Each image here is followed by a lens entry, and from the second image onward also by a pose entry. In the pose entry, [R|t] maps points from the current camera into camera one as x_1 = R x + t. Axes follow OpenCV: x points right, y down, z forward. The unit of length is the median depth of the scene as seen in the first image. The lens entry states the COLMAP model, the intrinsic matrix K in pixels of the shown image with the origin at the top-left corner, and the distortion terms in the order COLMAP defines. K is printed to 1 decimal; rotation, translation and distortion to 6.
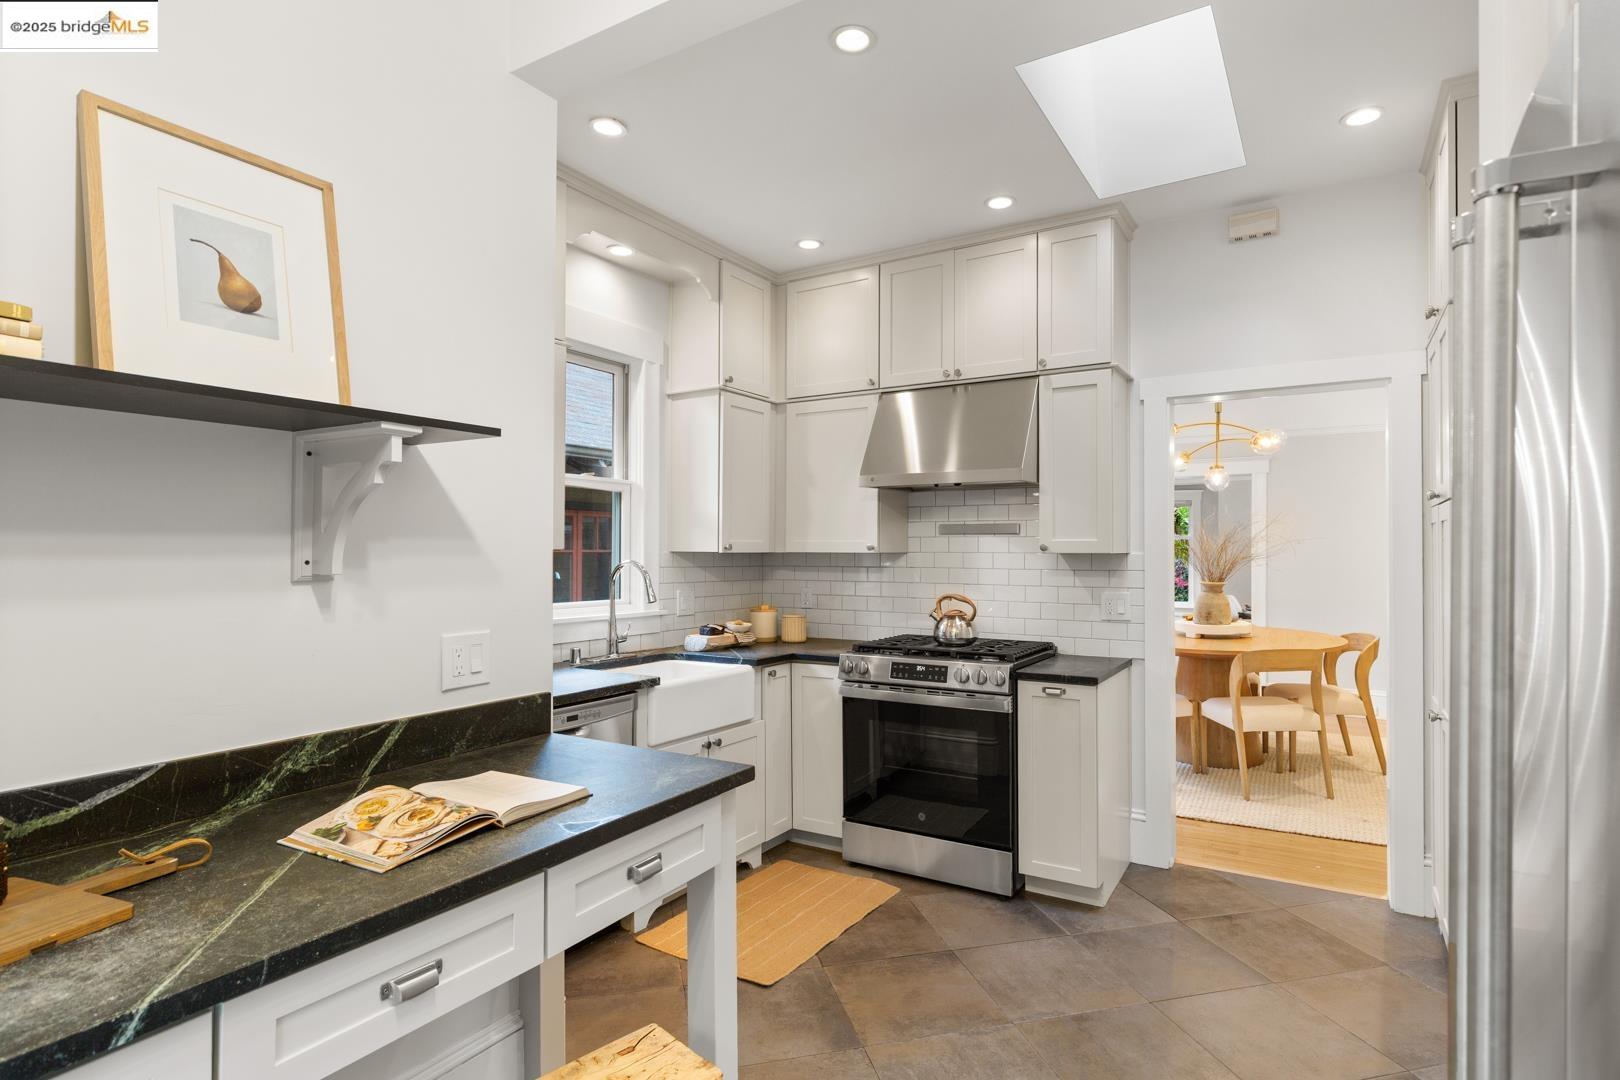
lens RADIAL K [[809.2, 0, 820.4], [0, 809.2, 534.3], [0, 0, 1]] dist [0.001066, -0.002589]
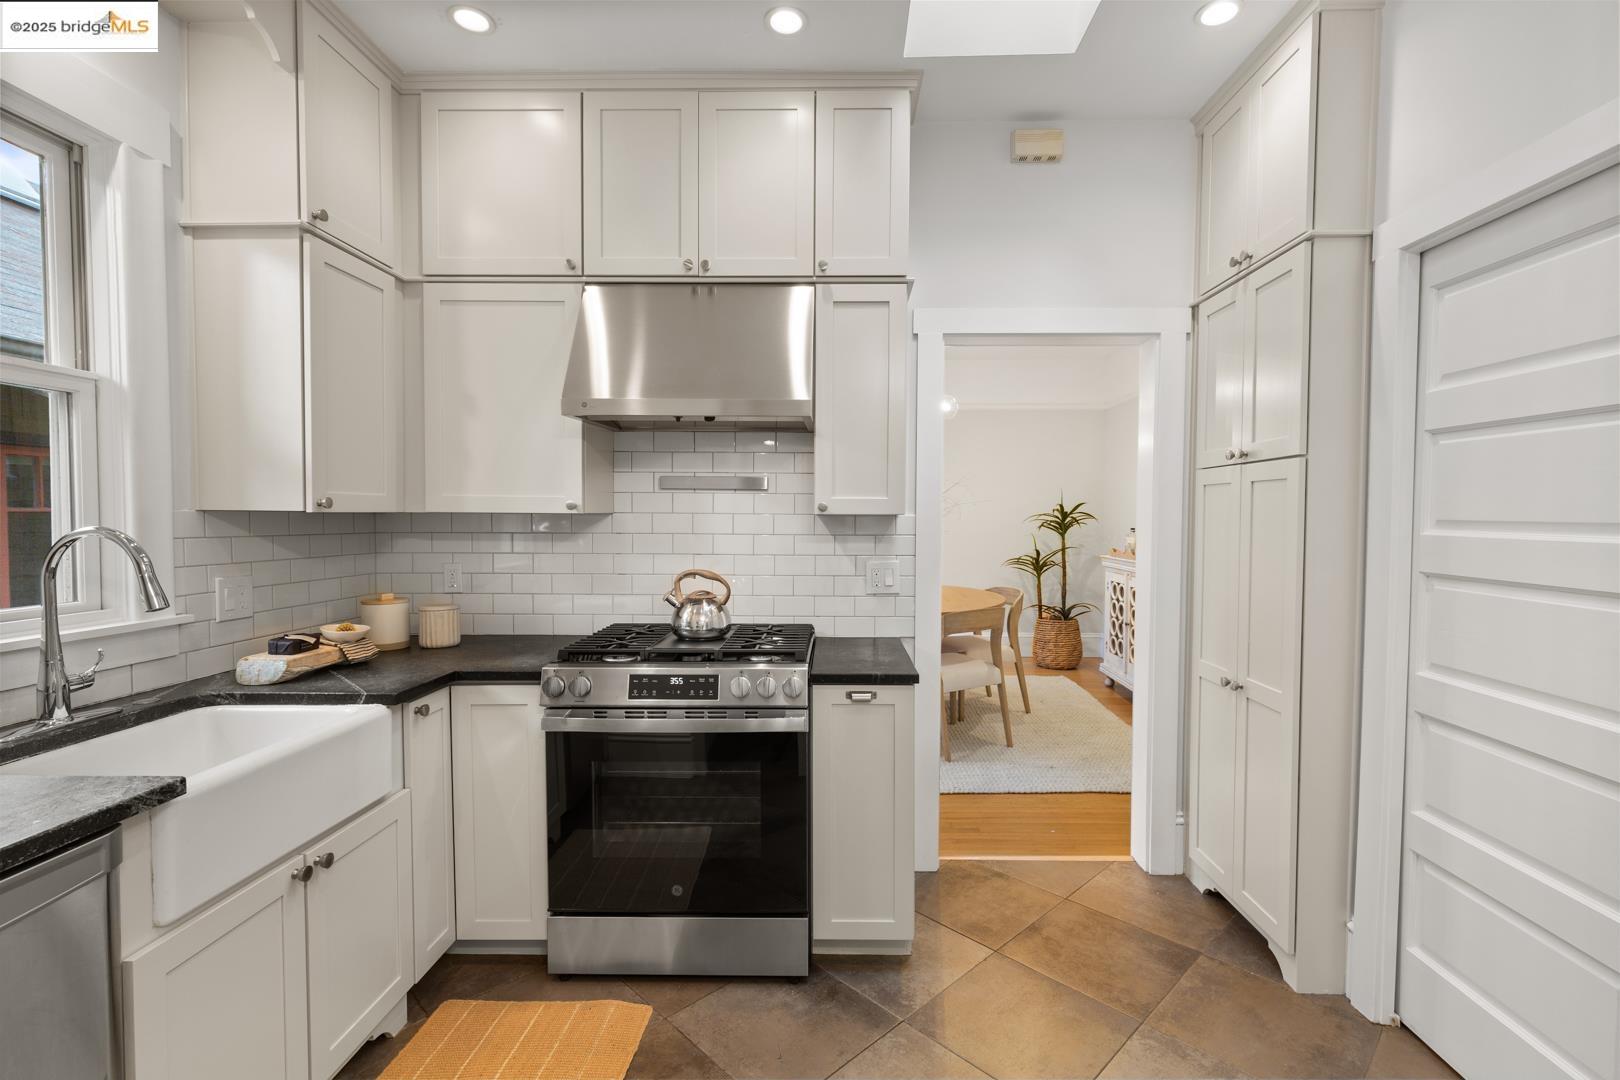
lens RADIAL K [[738.8, 0, 826.4], [0, 738.8, 536.4], [0, 0, 1]] dist [0.003145, -0.000305]
pose [[0.861987, -0.012962, 0.506764, -0.075899], [-0.013809, 0.998702, 0.049034, 0.009140], [-0.506742, -0.049264, 0.860689, 0.364918]]
